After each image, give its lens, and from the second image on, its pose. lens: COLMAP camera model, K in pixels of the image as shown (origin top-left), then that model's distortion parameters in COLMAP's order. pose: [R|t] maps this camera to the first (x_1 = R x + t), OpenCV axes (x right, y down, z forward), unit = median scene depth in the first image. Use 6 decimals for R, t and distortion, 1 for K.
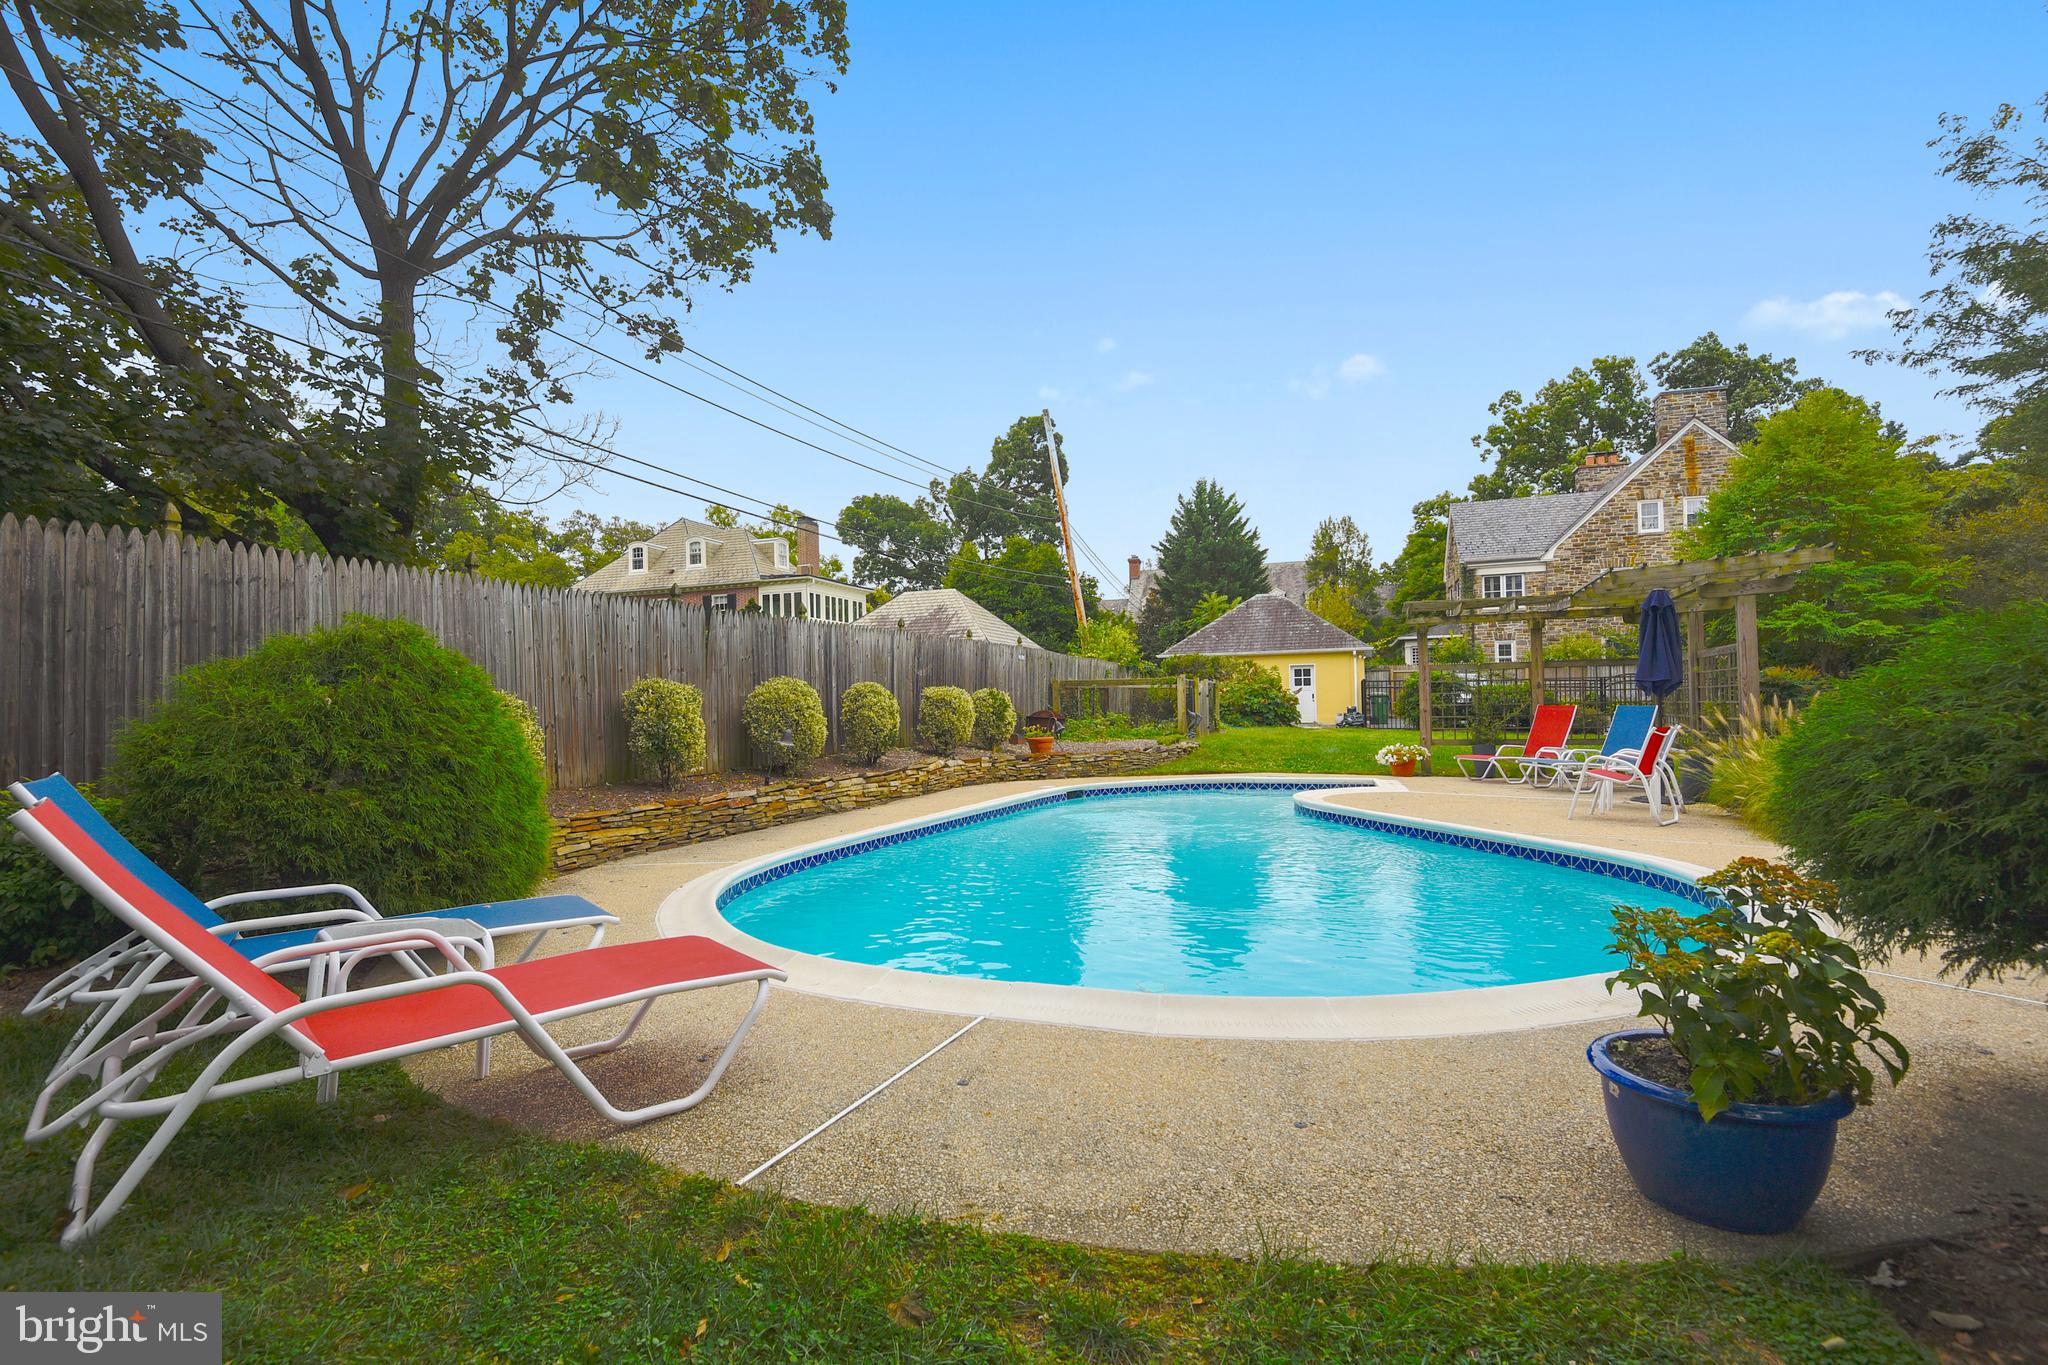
lens RADIAL K [[941.9, 0, 1036.7], [0, 941.9, 691.0], [0, 0, 1]] dist [0.012976, -0.000528]
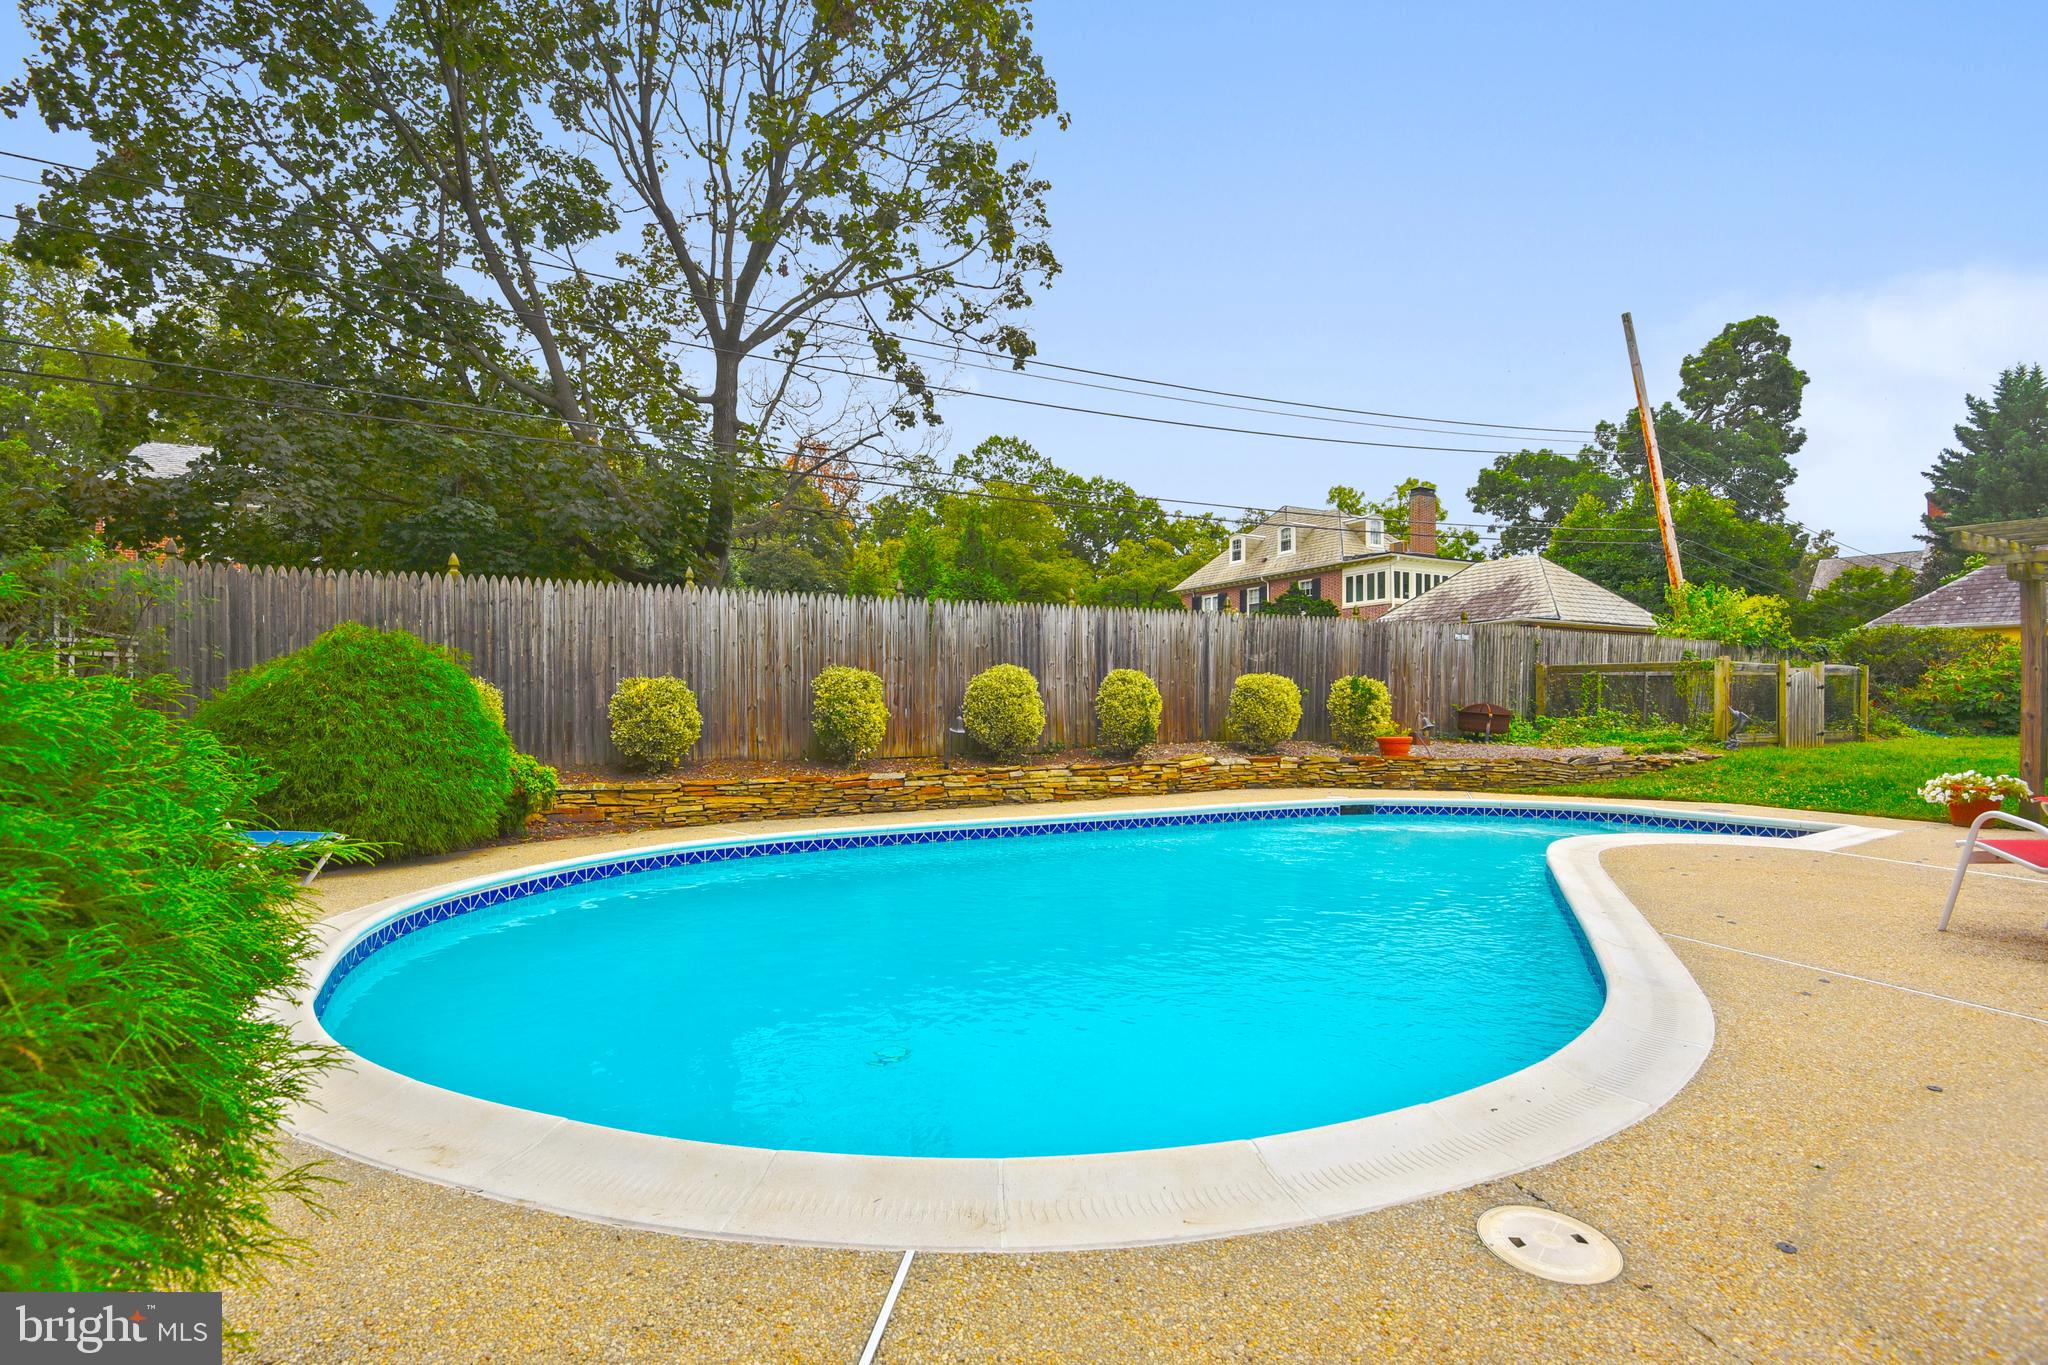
lens RADIAL K [[968.4, 0, 1032.7], [0, 968.4, 693.2], [0, 0, 1]] dist [0.006324, -0.037836]
pose [[0.758931, 0.011583, -0.651068, 0.329549], [-0.002094, 0.999880, 0.015349, -0.000428], [0.651168, -0.010285, 0.758864, 0.180974]]
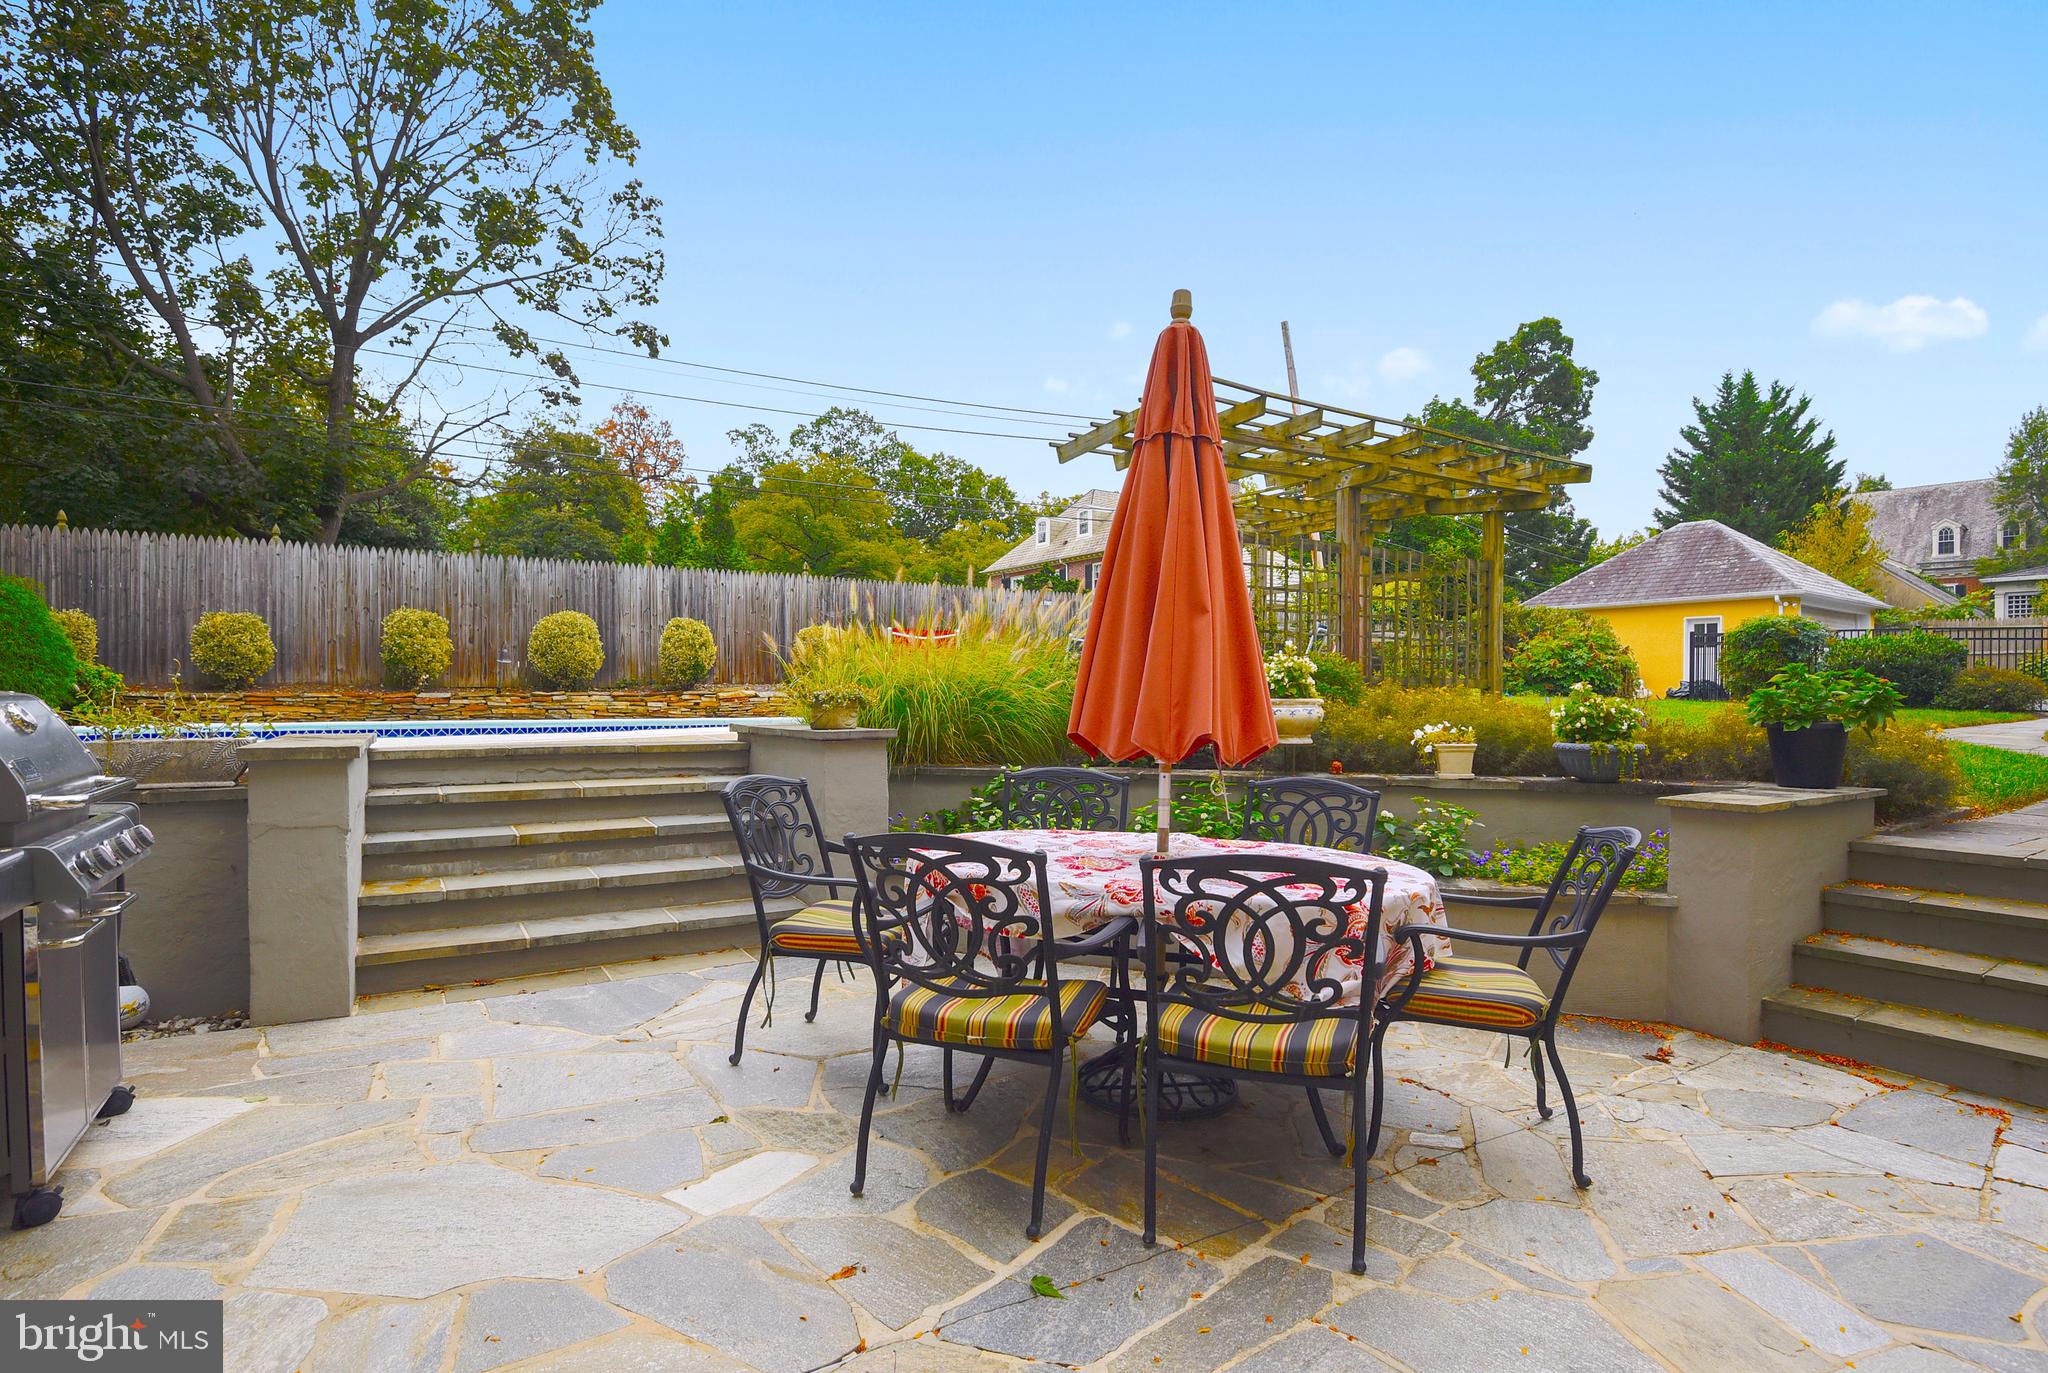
lens RADIAL K [[1033.3, 0, 1020.9], [0, 1033.3, 700.4], [0, 0, 1]] dist [-0.004690, -0.027056]
pose [[0.827656, 0.025521, -0.560656, 0.743312], [-0.010033, 0.999479, 0.030684, 0.040934], [0.561146, -0.019771, 0.827480, 0.173755]]
